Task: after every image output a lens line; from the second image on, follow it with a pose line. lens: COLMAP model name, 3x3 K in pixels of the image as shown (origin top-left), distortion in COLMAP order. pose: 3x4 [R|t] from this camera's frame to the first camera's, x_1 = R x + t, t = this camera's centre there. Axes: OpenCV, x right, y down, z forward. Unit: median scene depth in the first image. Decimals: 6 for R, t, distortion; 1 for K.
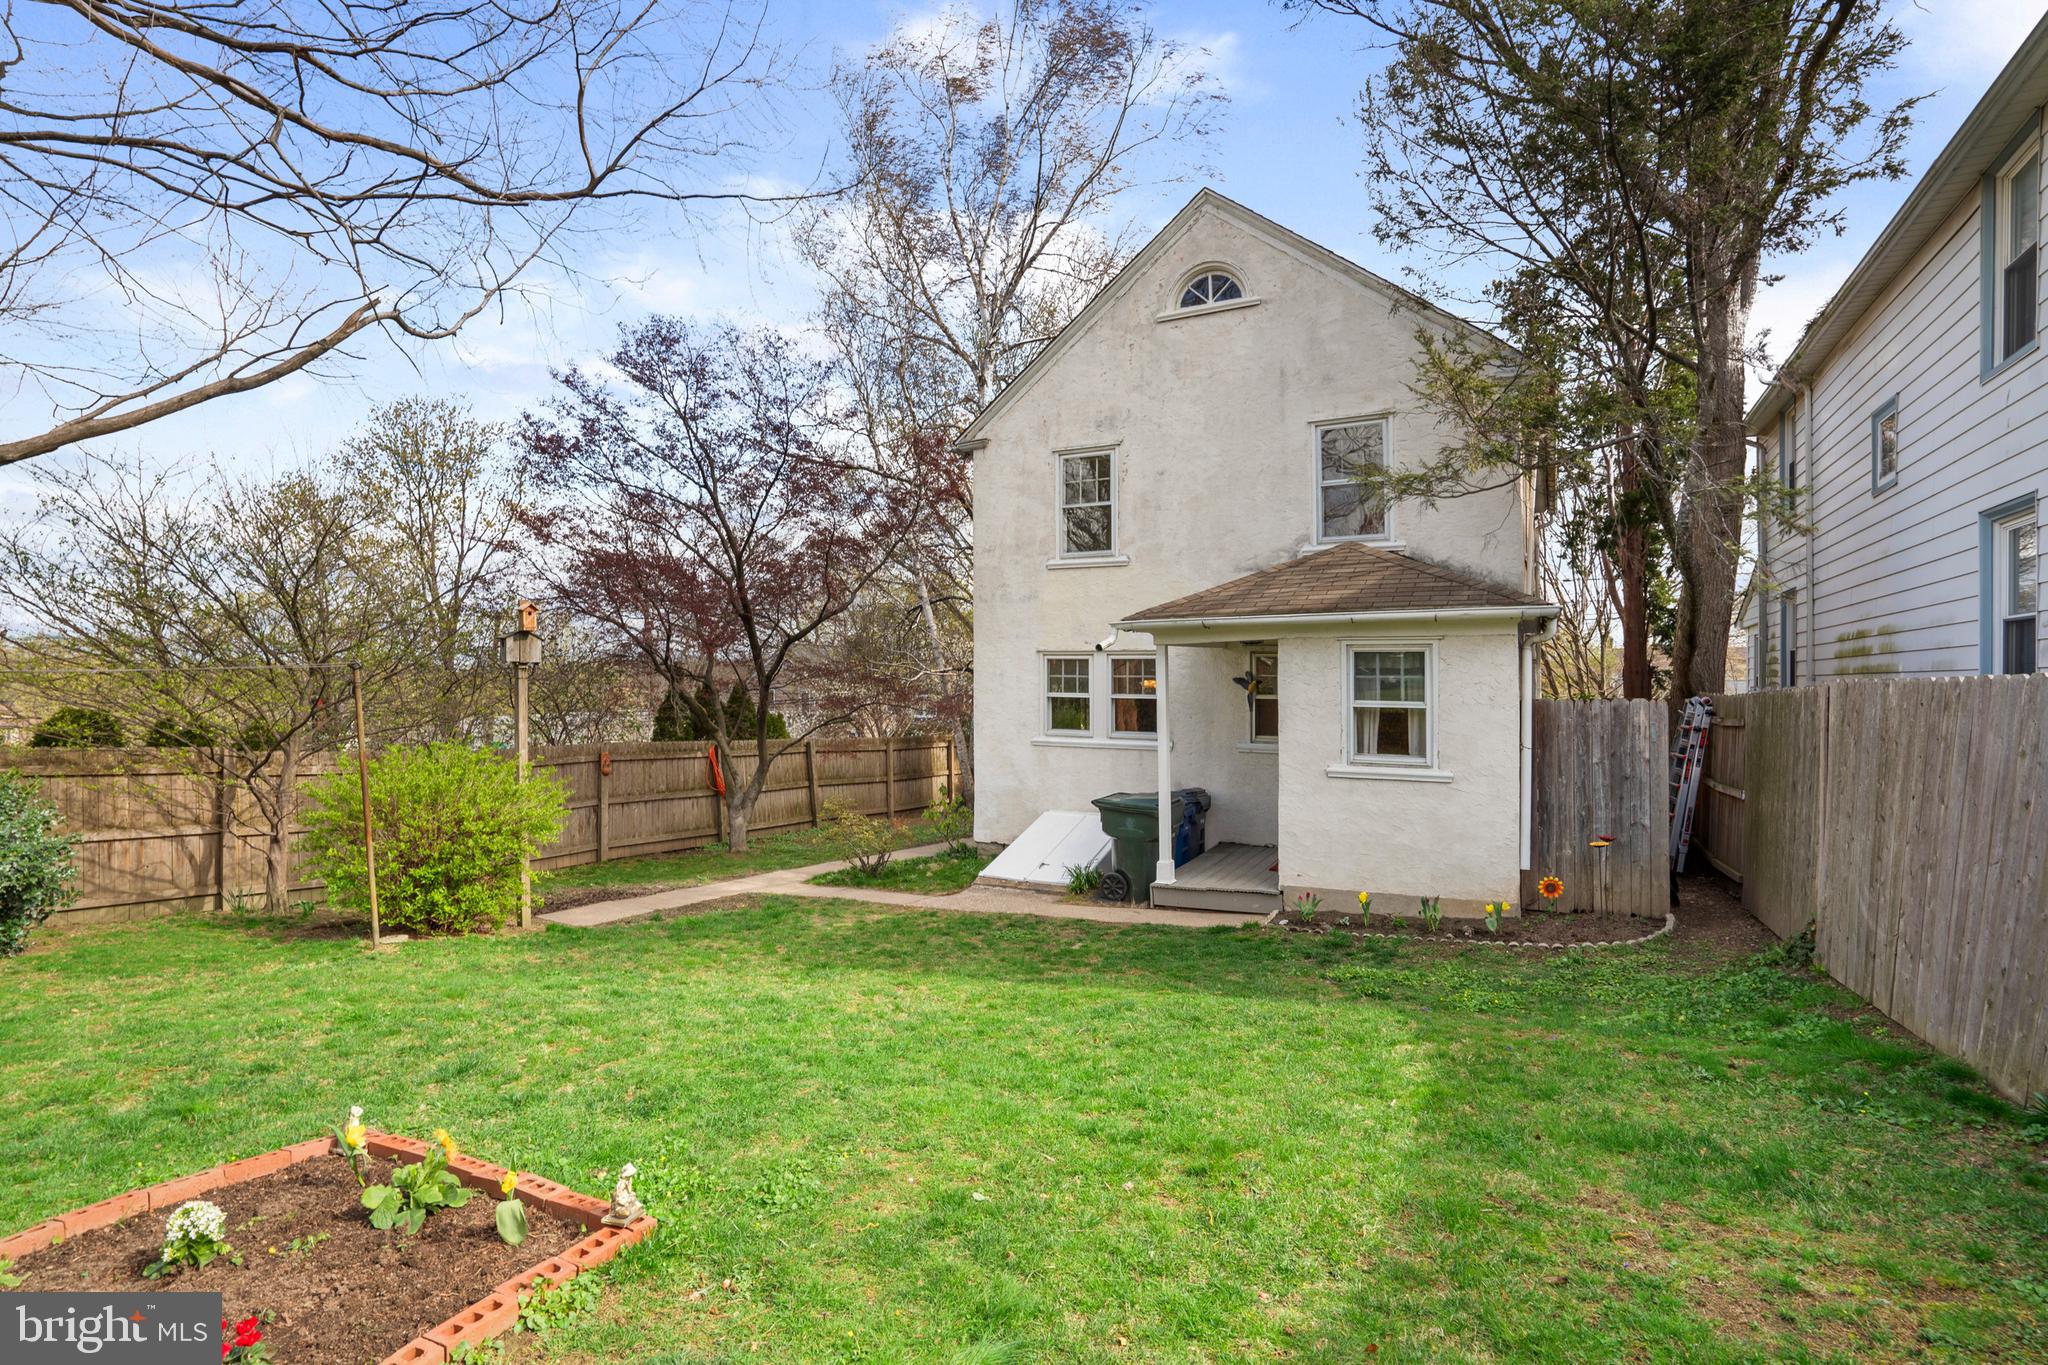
lens RADIAL K [[954.6, 0, 1028.0], [0, 954.6, 655.4], [0, 0, 1]] dist [-0.057593, 0.021957]
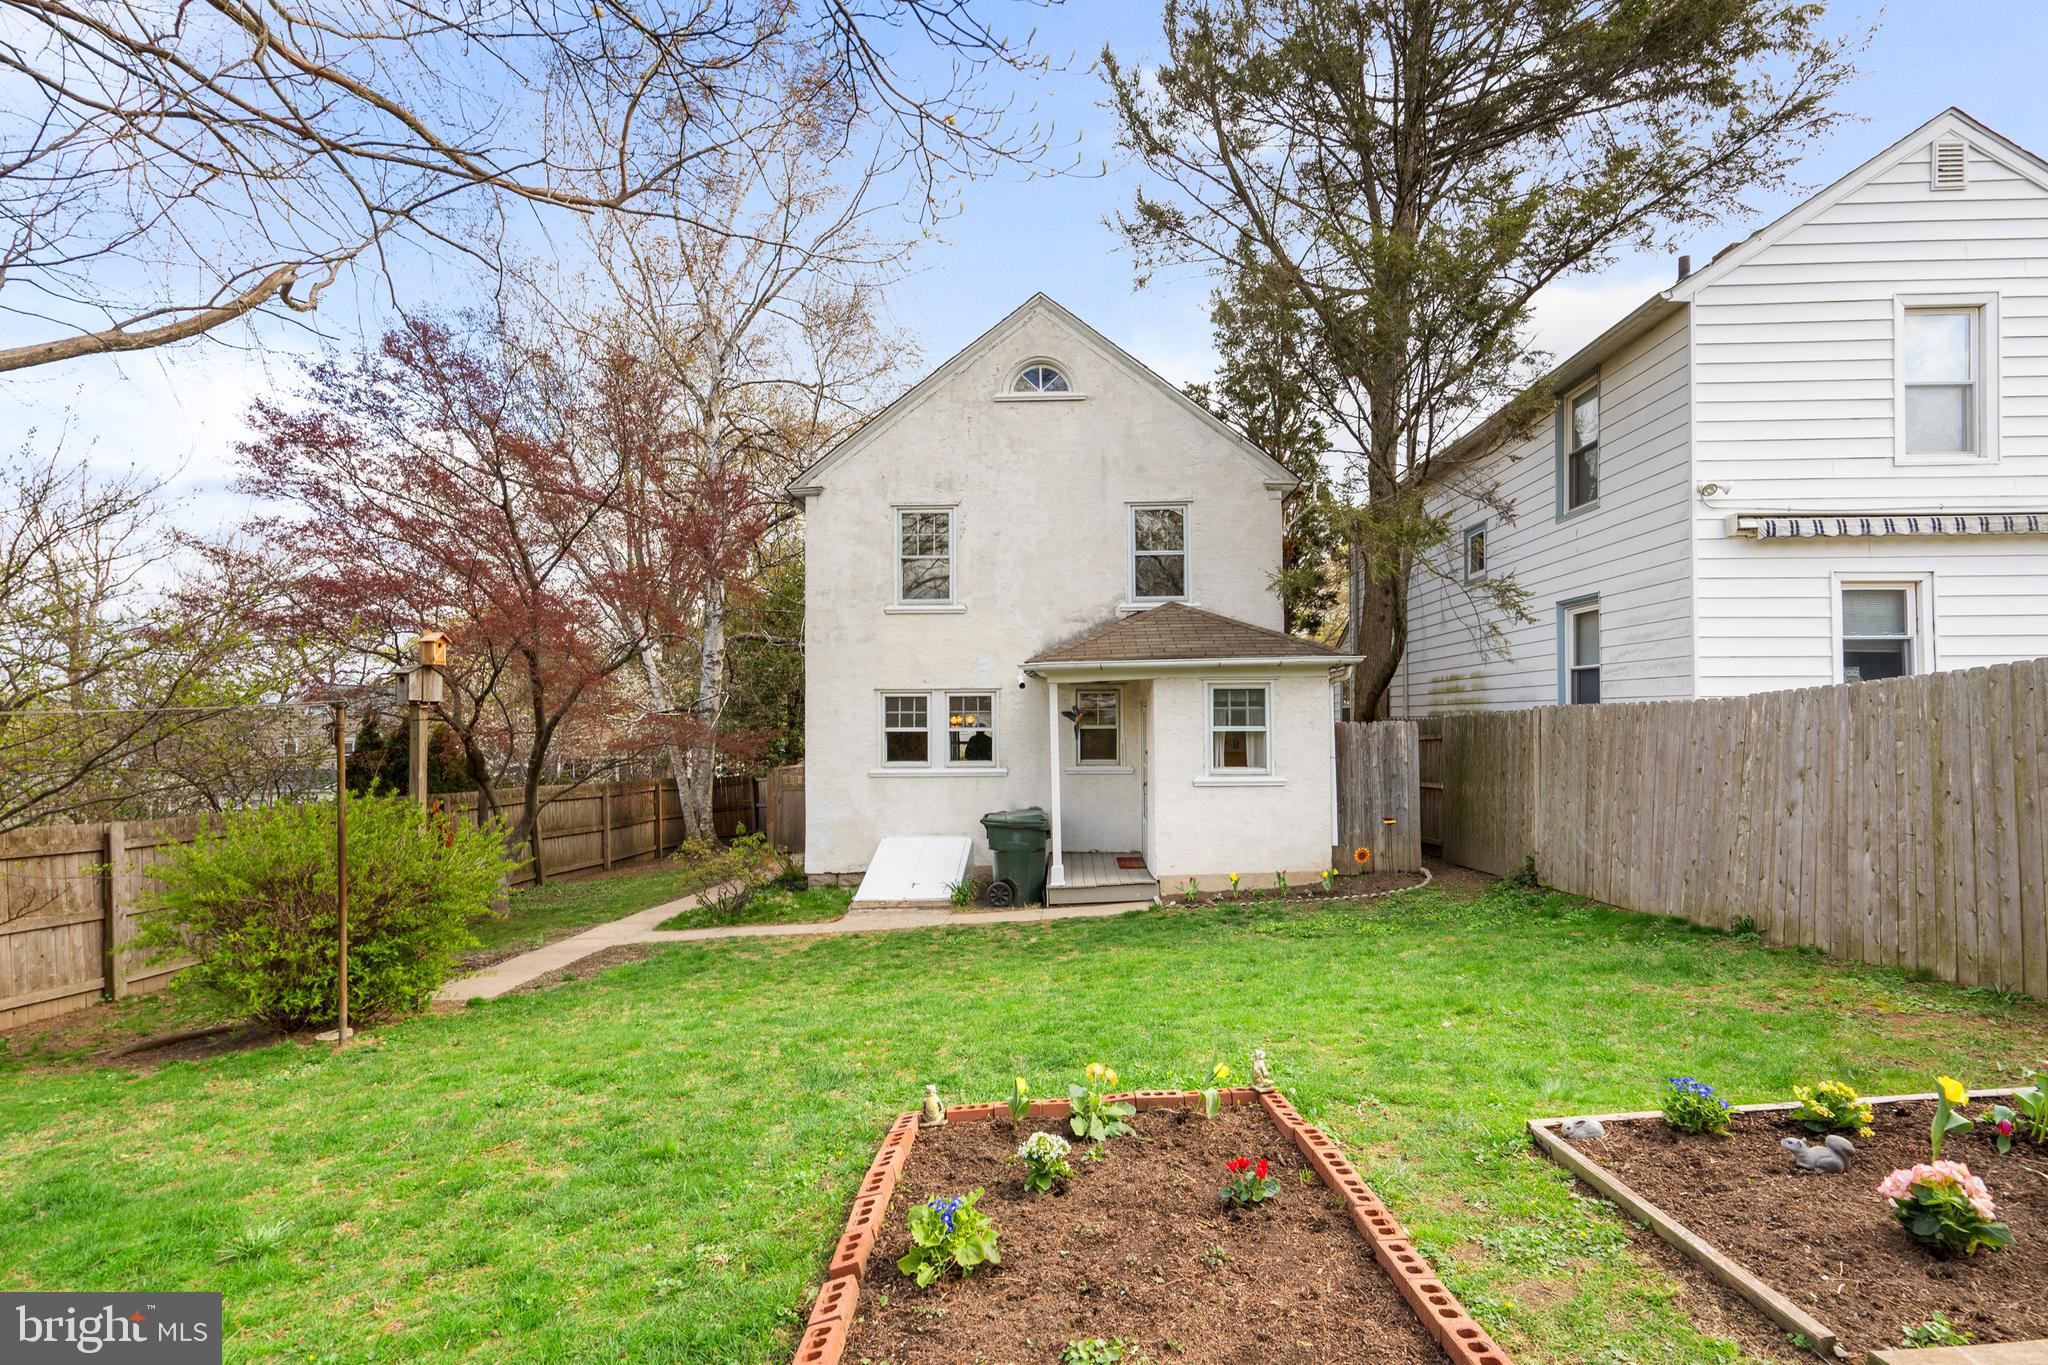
lens RADIAL K [[944.8, 0, 1024.0], [0, 944.8, 682.5], [0, 0, 1]] dist [0.001912, 0.000177]
pose [[0.890260, 0.003517, 0.455440, -0.382032], [0.003410, 0.999891, -0.014388, 0.004130], [-0.455441, 0.014363, 0.890150, -0.027988]]
